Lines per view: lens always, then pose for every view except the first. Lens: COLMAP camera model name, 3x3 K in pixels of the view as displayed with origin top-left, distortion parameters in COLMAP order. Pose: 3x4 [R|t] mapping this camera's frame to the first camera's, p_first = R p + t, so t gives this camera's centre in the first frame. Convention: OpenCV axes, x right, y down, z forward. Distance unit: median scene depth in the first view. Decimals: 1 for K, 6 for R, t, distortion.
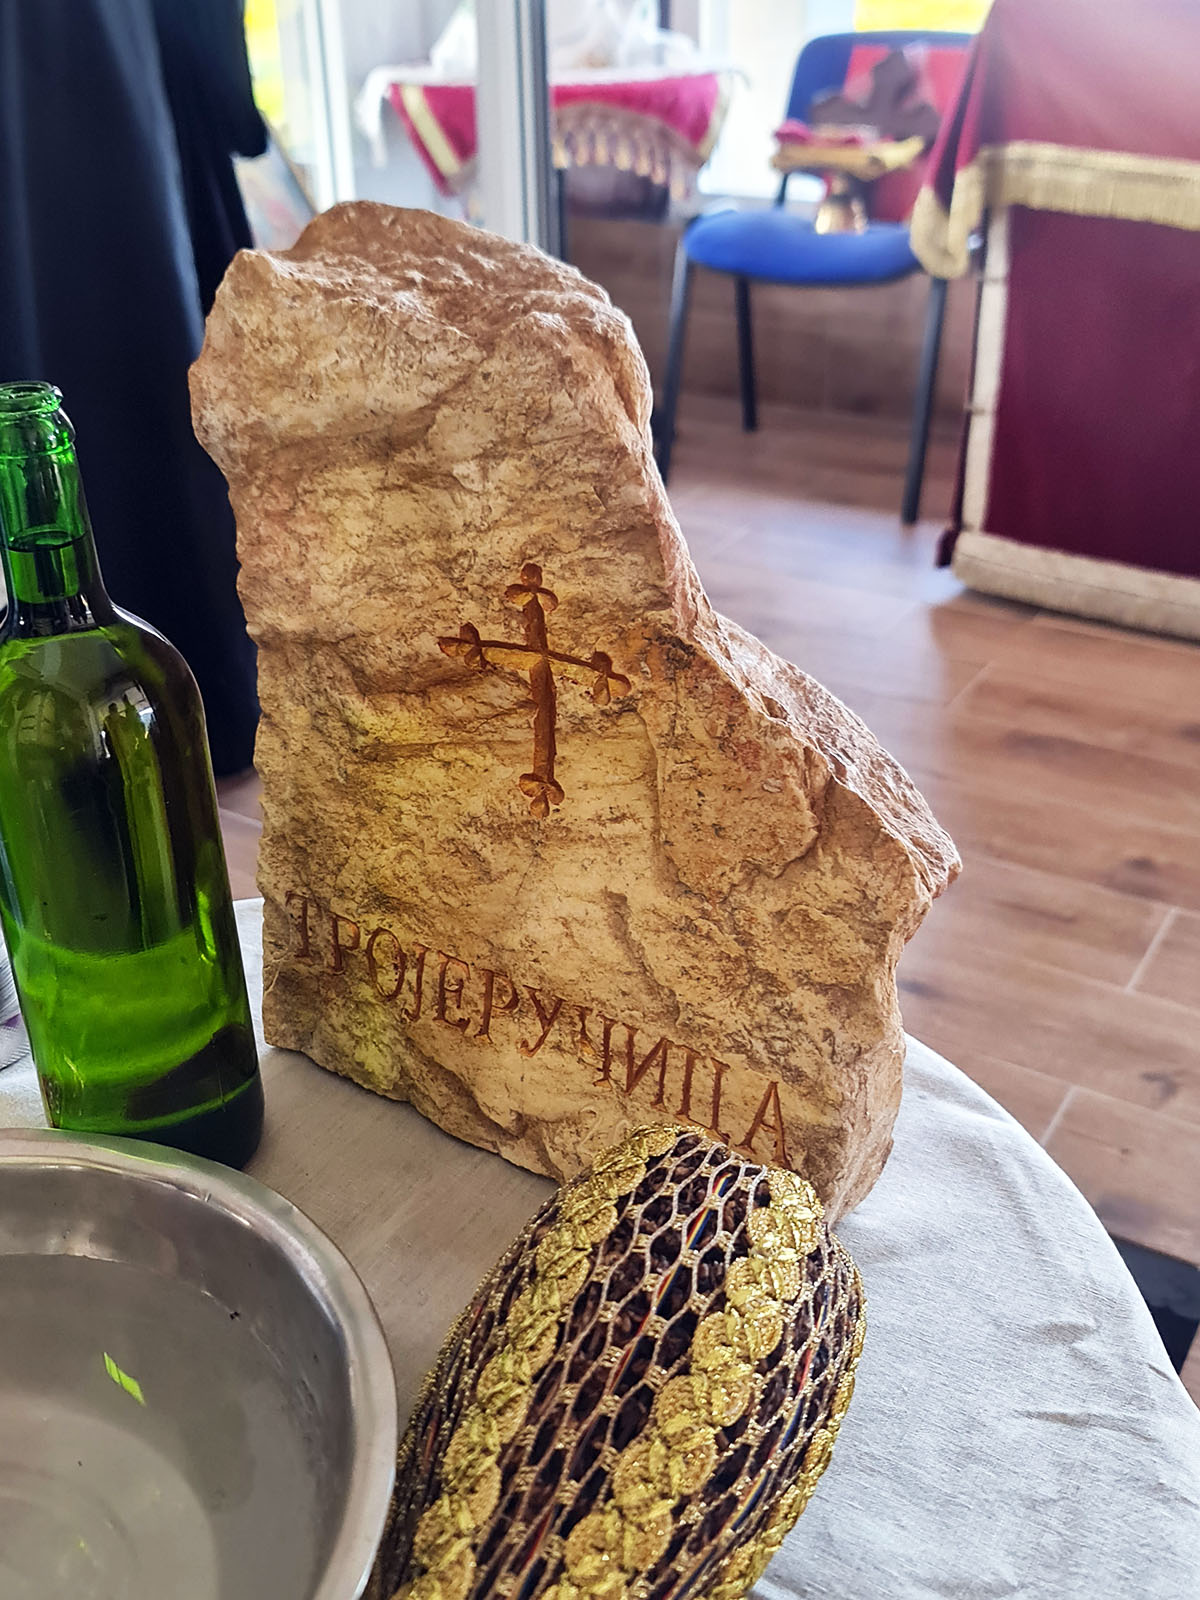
lens RADIAL K [[1626.3, 0, 597.6], [0, 1626.3, 827.4], [0, 0, 1]] dist [0.052217, -0.138380]
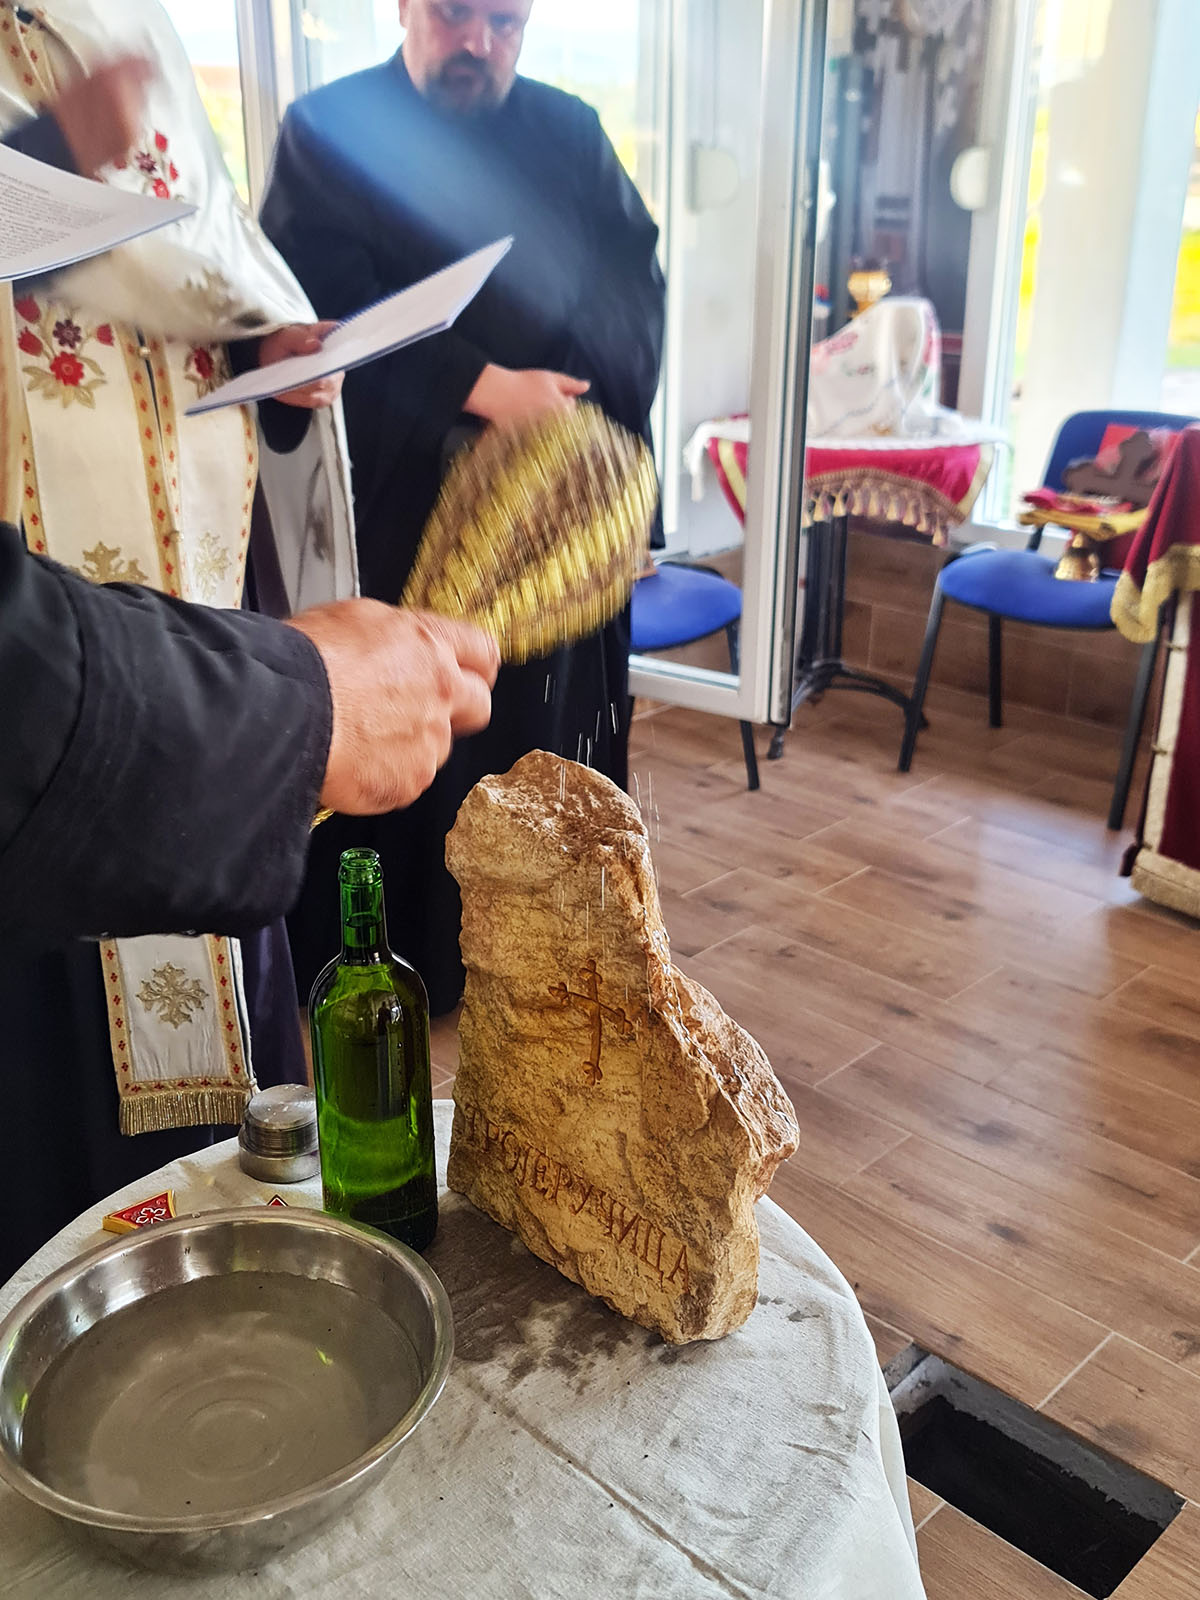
lens RADIAL K [[1626.3, 0, 597.6], [0, 1626.3, 827.4], [0, 0, 1]] dist [0.052217, -0.138380]
pose [[0.973905, 0.107692, -0.199780, 0.309540], [-0.130026, 0.986226, -0.102234, -0.106970], [0.186019, 0.125543, 0.974493, -0.855947]]
